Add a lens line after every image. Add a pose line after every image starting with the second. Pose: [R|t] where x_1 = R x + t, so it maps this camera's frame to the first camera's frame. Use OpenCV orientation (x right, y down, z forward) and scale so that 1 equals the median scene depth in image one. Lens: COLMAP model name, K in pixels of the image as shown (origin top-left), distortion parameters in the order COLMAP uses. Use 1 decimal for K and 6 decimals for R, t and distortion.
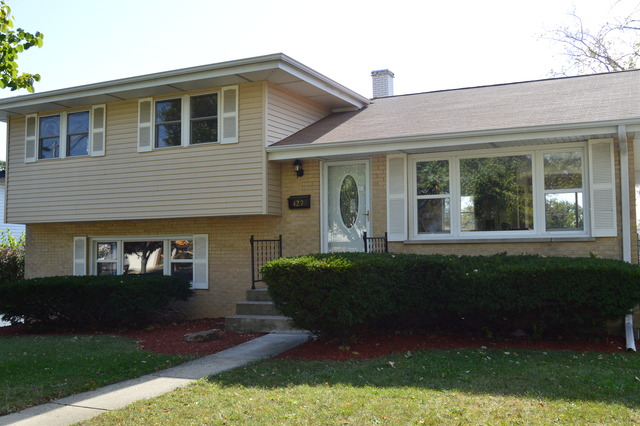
lens RADIAL K [[653.8, 0, 320.3], [0, 653.8, 217.8], [0, 0, 1]] dist [-0.012502, 0.000000]
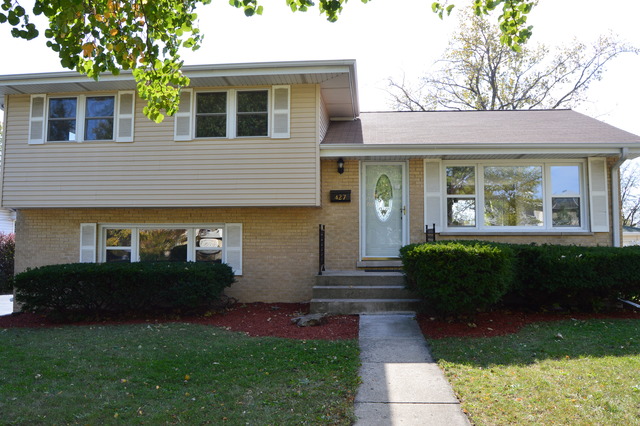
lens RADIAL K [[532.1, 0, 320.1], [0, 532.1, 216.5], [0, 0, 1]] dist [-0.057195, 0.000948]
pose [[0.940075, 0.027785, 0.339833, -0.365386], [-0.028040, 0.999598, -0.004163, 0.014982], [-0.339812, -0.005616, 0.940477, 0.160314]]
